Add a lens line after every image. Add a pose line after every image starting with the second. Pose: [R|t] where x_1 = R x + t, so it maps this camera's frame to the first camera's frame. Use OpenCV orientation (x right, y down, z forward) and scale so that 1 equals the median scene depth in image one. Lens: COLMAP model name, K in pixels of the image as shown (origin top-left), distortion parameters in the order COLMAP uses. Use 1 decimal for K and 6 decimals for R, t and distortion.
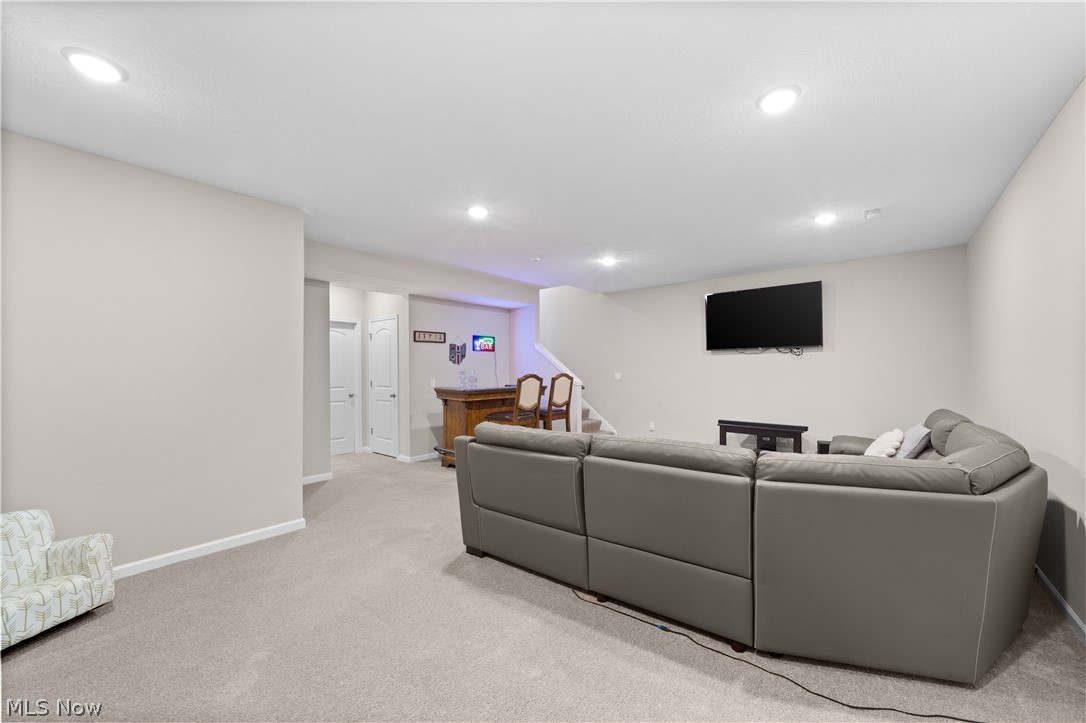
lens RADIAL K [[417.0, 0, 543.2], [0, 417.0, 362.9], [0, 0, 1]] dist [-0.006889, 0.003749]
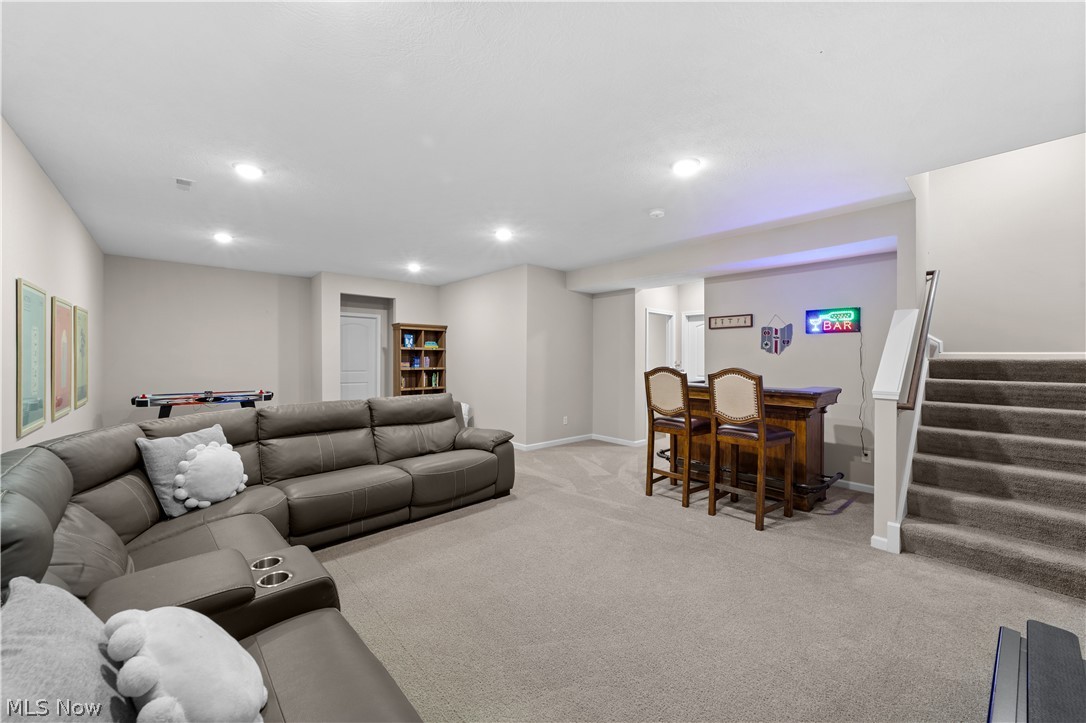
lens RADIAL K [[417.0, 0, 541.8], [0, 417.0, 355.6], [0, 0, 1]] dist [-0.006889, 0.003749]
pose [[-0.151565, -0.001408, -0.988446, 0.600842], [0.004628, 0.999987, -0.002134, 0.006334], [0.988436, -0.004898, -0.151557, 0.726853]]
